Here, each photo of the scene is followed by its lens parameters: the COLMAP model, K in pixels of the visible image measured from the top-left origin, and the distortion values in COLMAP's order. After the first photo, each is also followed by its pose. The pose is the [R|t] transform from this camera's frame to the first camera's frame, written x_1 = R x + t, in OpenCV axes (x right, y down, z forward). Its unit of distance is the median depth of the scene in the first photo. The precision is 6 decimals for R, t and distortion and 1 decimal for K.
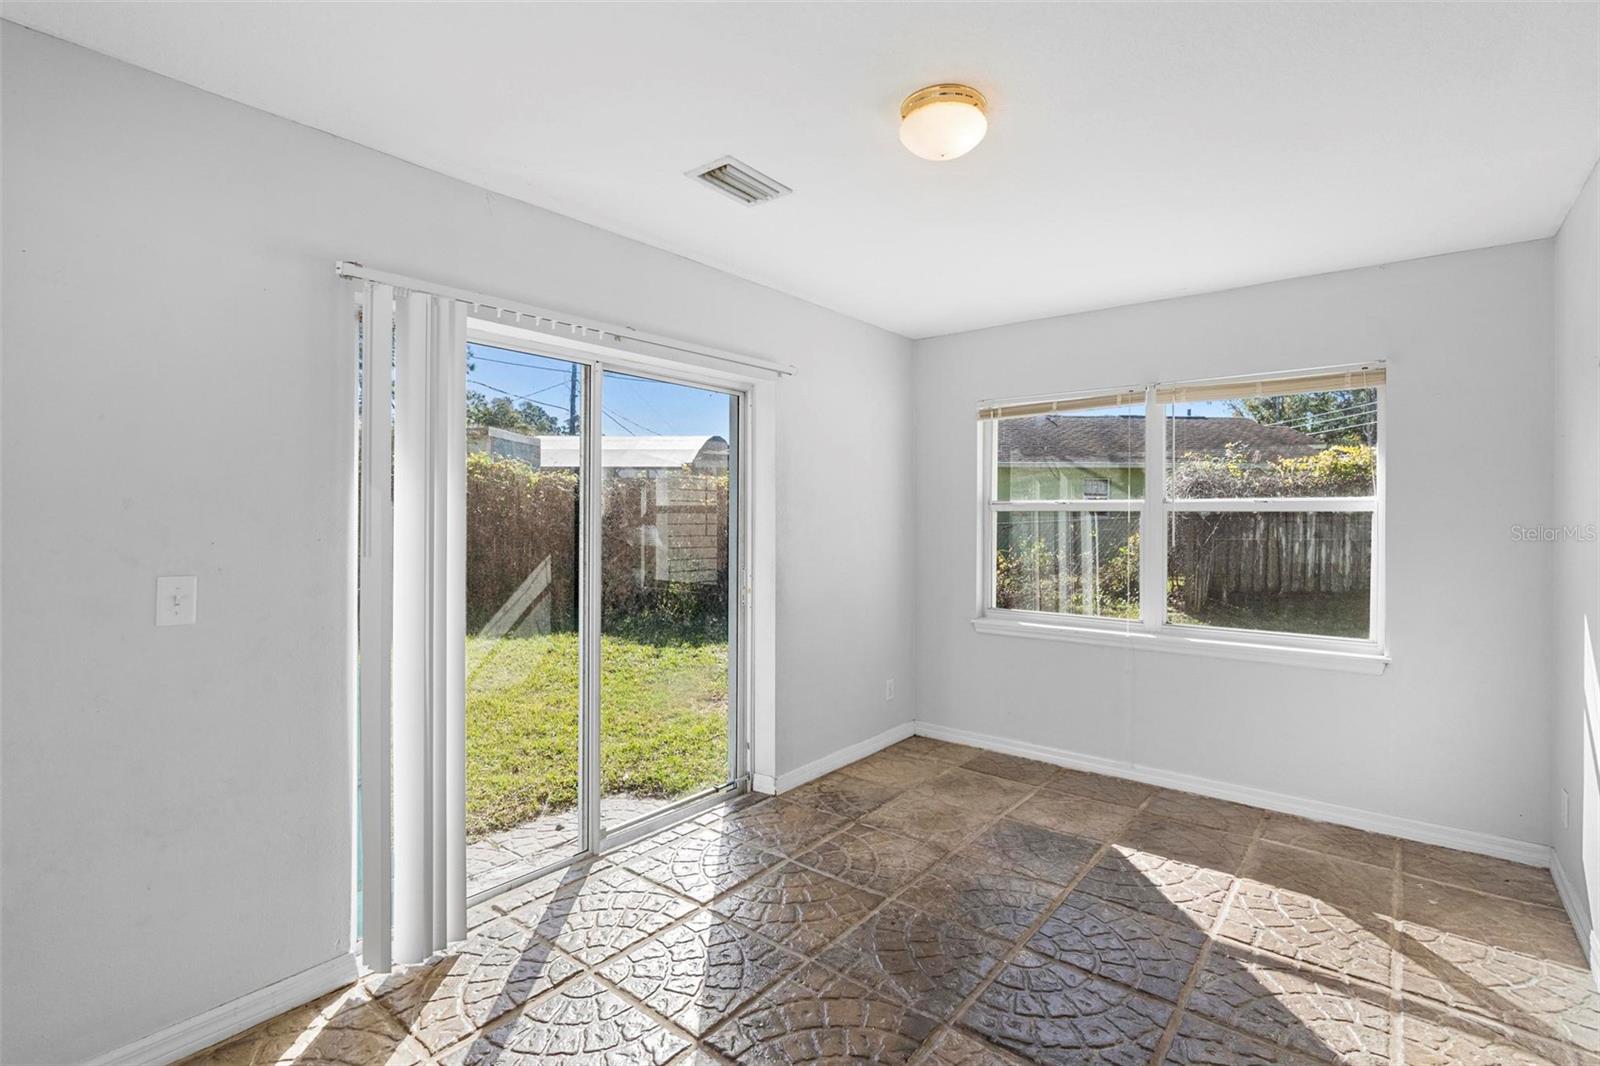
lens RADIAL K [[726.6, 0, 796.6], [0, 726.6, 524.2], [0, 0, 1]] dist [-0.005447, 0.001942]
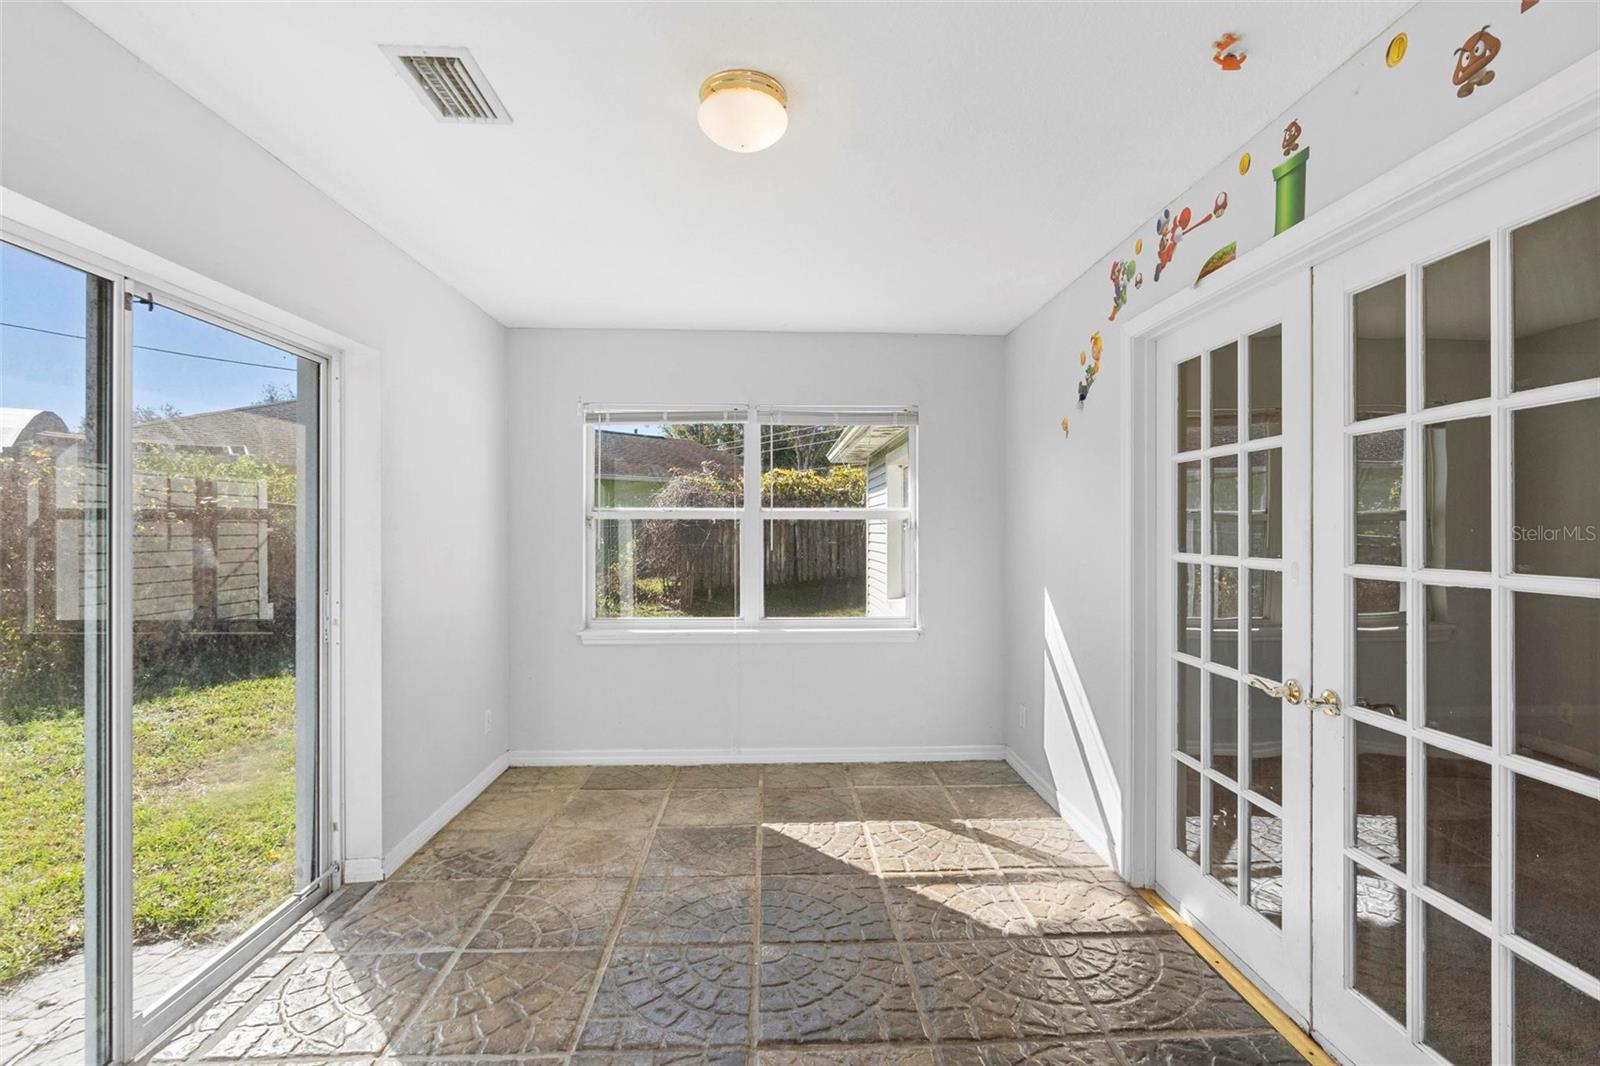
lens RADIAL K [[718.7, 0, 792.2], [0, 718.7, 532.7], [0, 0, 1]] dist [-0.017984, 0.008354]
pose [[0.758491, -0.008683, 0.651626, -0.223307], [0.008989, 0.999956, 0.002861, 0.000812], [-0.651622, 0.003688, 0.758535, 0.148545]]
